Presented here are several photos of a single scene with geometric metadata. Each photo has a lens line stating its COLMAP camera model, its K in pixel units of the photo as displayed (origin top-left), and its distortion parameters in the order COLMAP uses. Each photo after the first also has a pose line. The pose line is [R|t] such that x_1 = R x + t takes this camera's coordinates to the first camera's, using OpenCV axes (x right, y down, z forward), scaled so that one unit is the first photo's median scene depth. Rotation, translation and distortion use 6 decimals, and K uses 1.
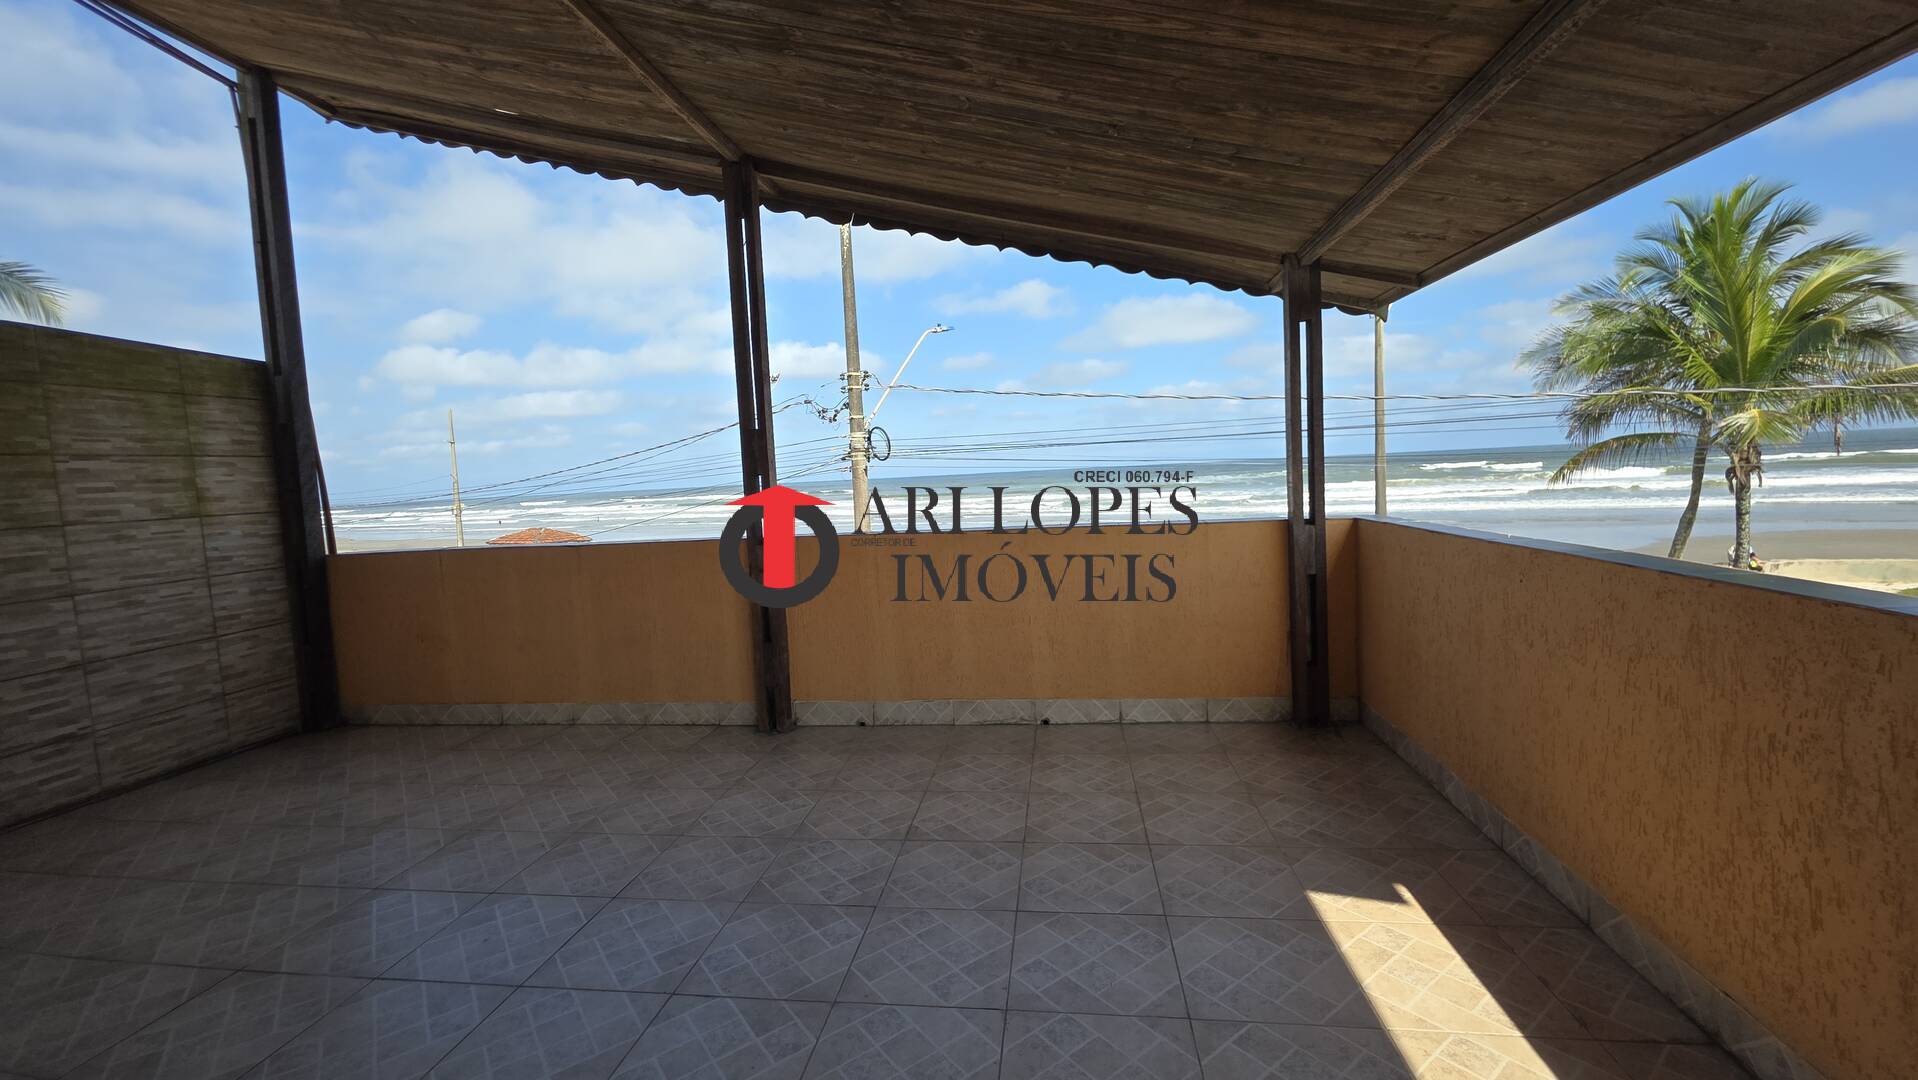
lens RADIAL K [[762.8, 0, 957.7], [0, 762.8, 531.8], [0, 0, 1]] dist [0.017048, -0.009528]
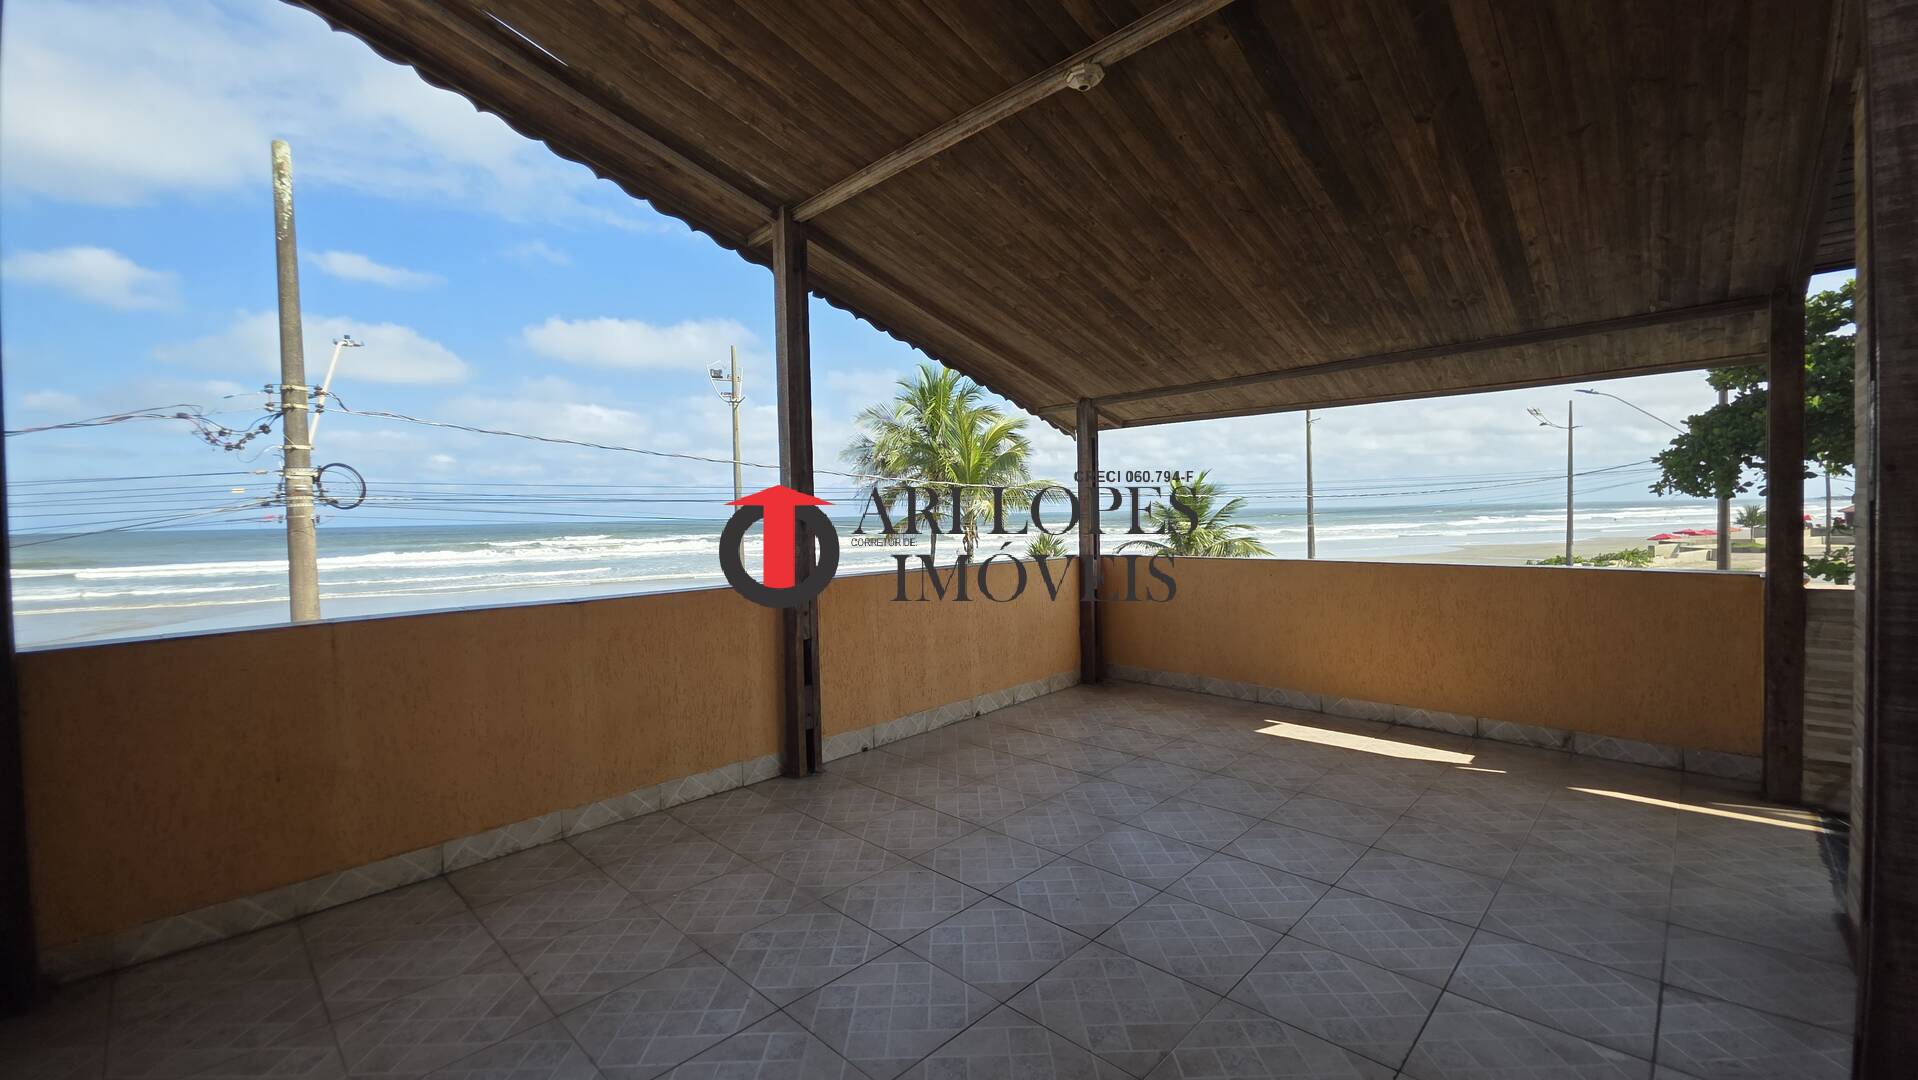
lens RADIAL K [[762.8, 0, 957.7], [0, 762.8, 531.8], [0, 0, 1]] dist [0.017048, -0.009528]
pose [[0.593198, 0.019188, 0.804828, -0.884366], [0.051916, 0.996723, -0.062028, 0.015151], [-0.803381, 0.078578, 0.590259, 0.212193]]
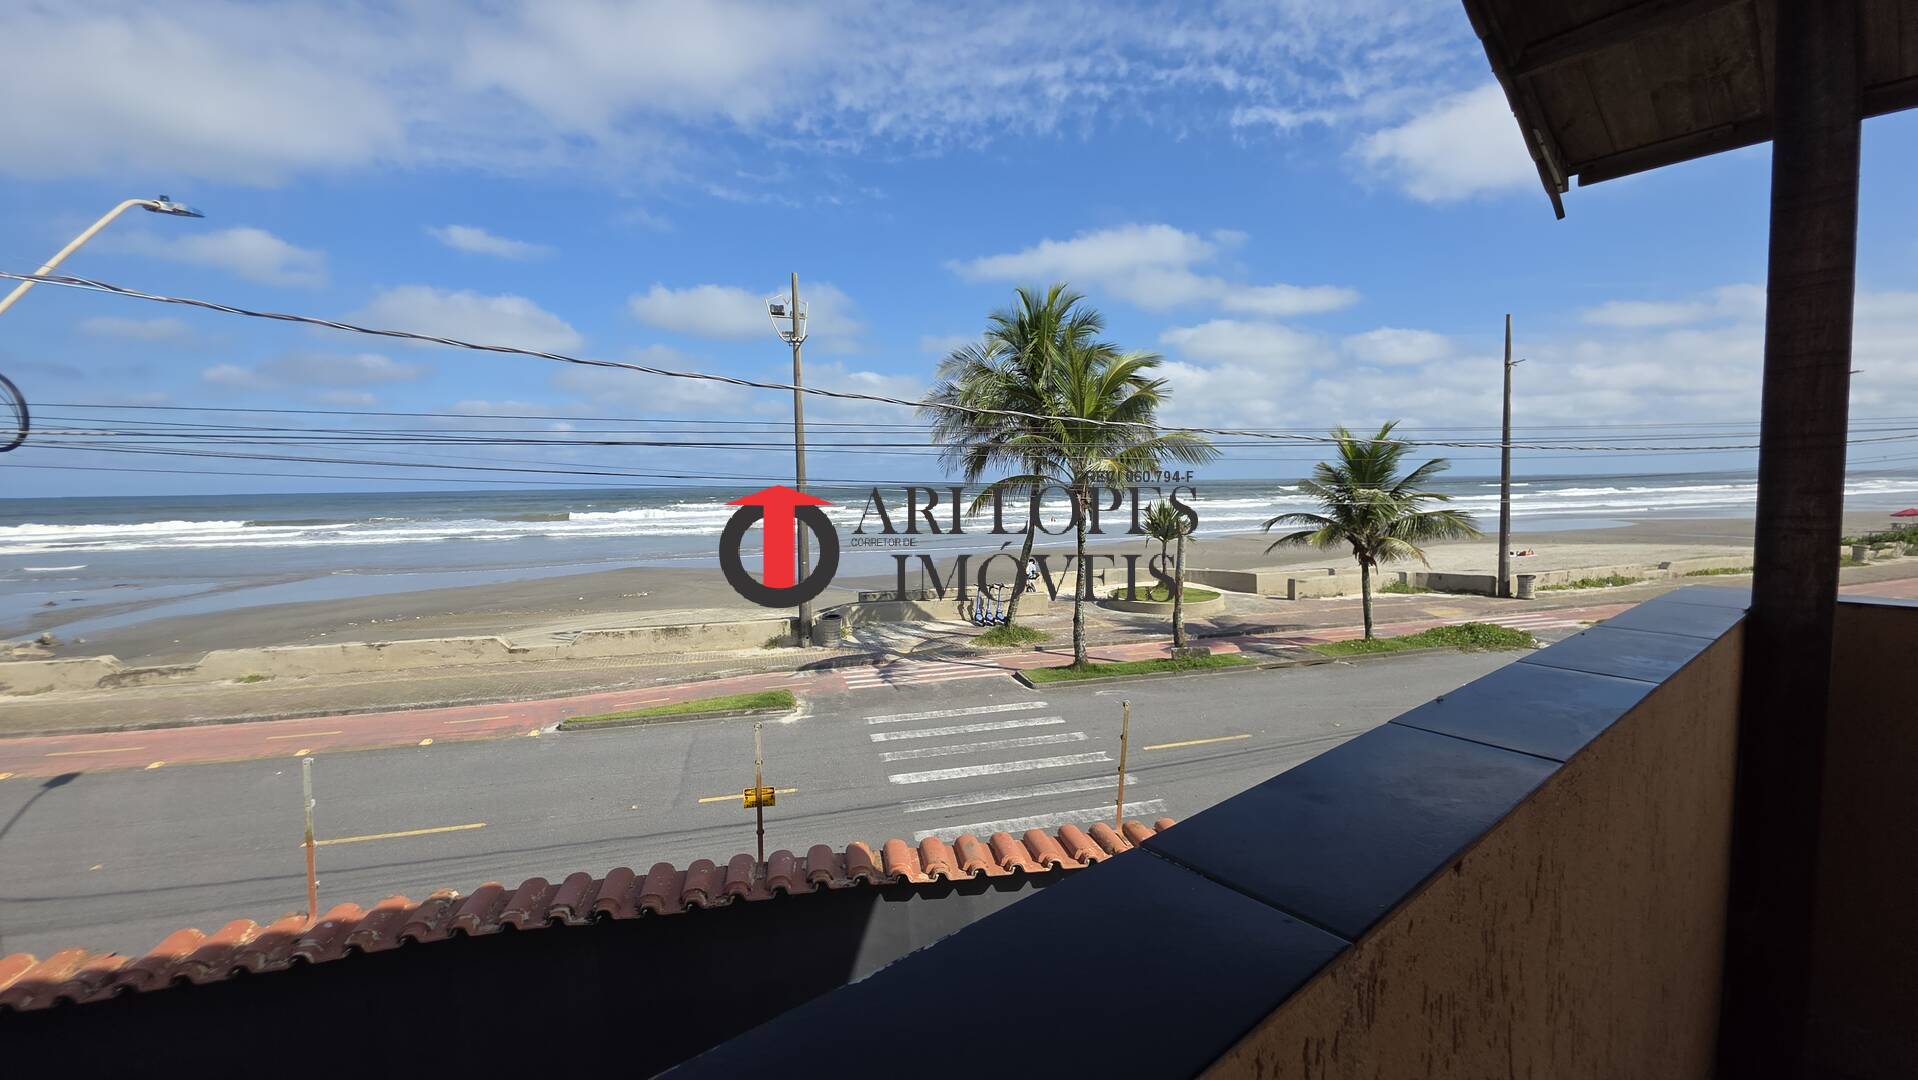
lens RADIAL K [[762.8, 0, 957.7], [0, 762.8, 531.8], [0, 0, 1]] dist [0.017048, -0.009528]
pose [[0.686142, -0.006706, 0.727437, -0.116982], [0.035520, 0.999074, -0.024294, -0.053659], [-0.726600, 0.042508, 0.685745, 0.862174]]
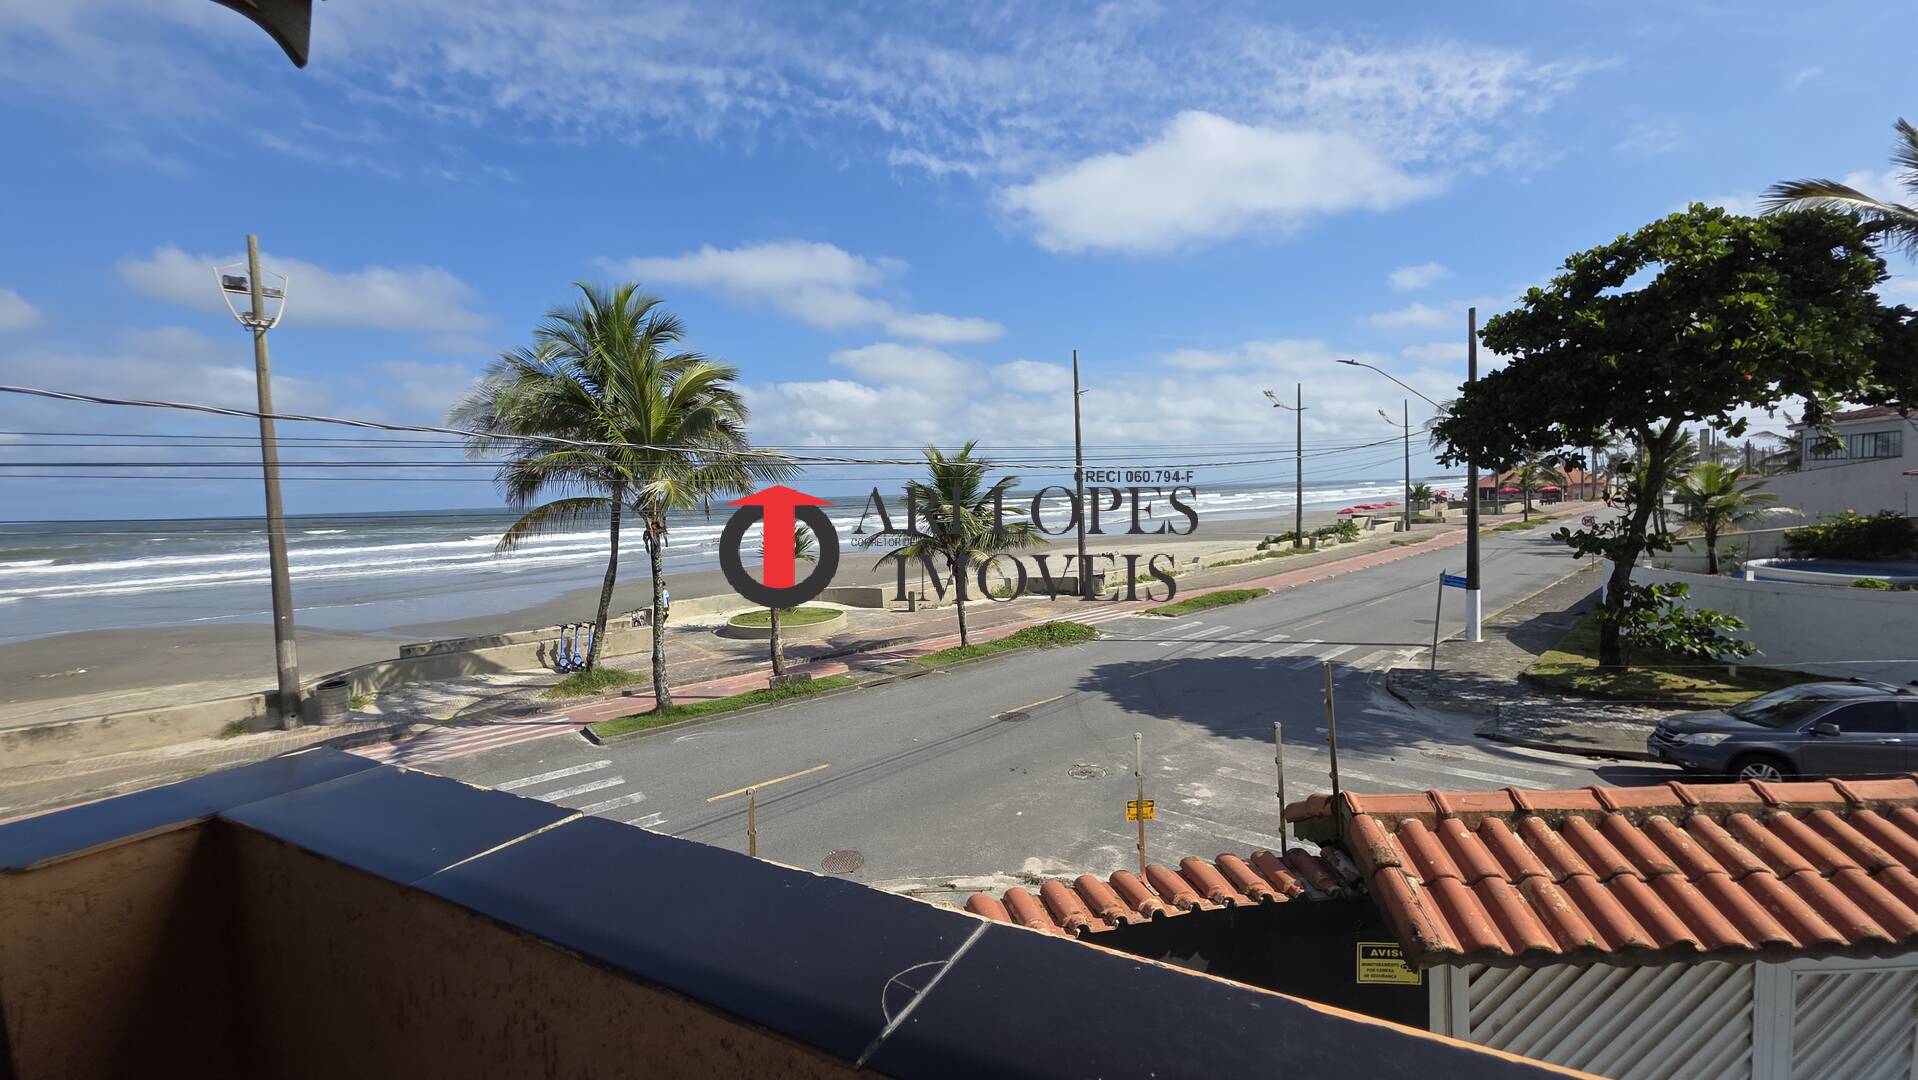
lens RADIAL K [[763.4, 0, 958.6], [0, 763.4, 533.0], [0, 0, 1]] dist [0.016800, -0.008683]
pose [[0.337916, -0.011776, 0.941103, 0.336560], [0.087531, 0.995981, -0.018966, -0.059570], [-0.937097, 0.088785, 0.337588, 0.597616]]
